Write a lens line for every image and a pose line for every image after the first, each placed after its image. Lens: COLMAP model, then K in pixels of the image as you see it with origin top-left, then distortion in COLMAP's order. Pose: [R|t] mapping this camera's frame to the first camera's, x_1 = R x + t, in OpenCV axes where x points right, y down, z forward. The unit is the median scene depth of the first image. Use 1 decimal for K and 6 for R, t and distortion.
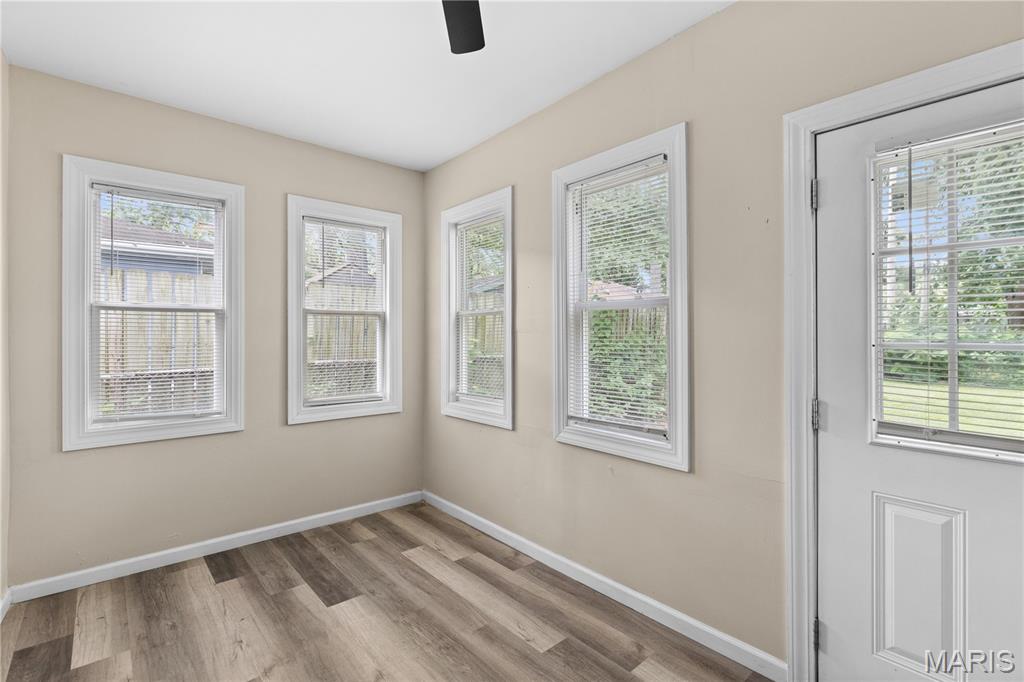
lens RADIAL K [[471.2, 0, 517.5], [0, 471.2, 337.2], [0, 0, 1]] dist [0.000044, 0.000045]
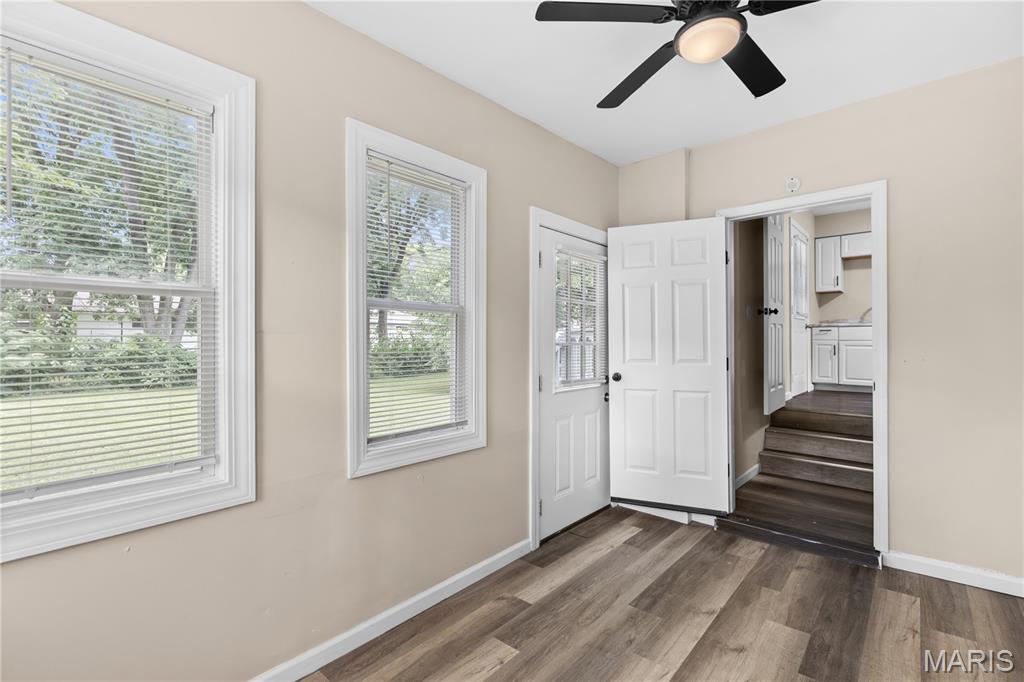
lens RADIAL K [[471.2, 0, 517.5], [0, 471.2, 338.0], [0, 0, 1]] dist [0.000044, 0.000045]
pose [[-0.141374, 0.003708, 0.989949, -0.844456], [0.004536, 0.999985, -0.003098, -0.000288], [-0.989946, 0.004053, -0.141389, 1.016242]]
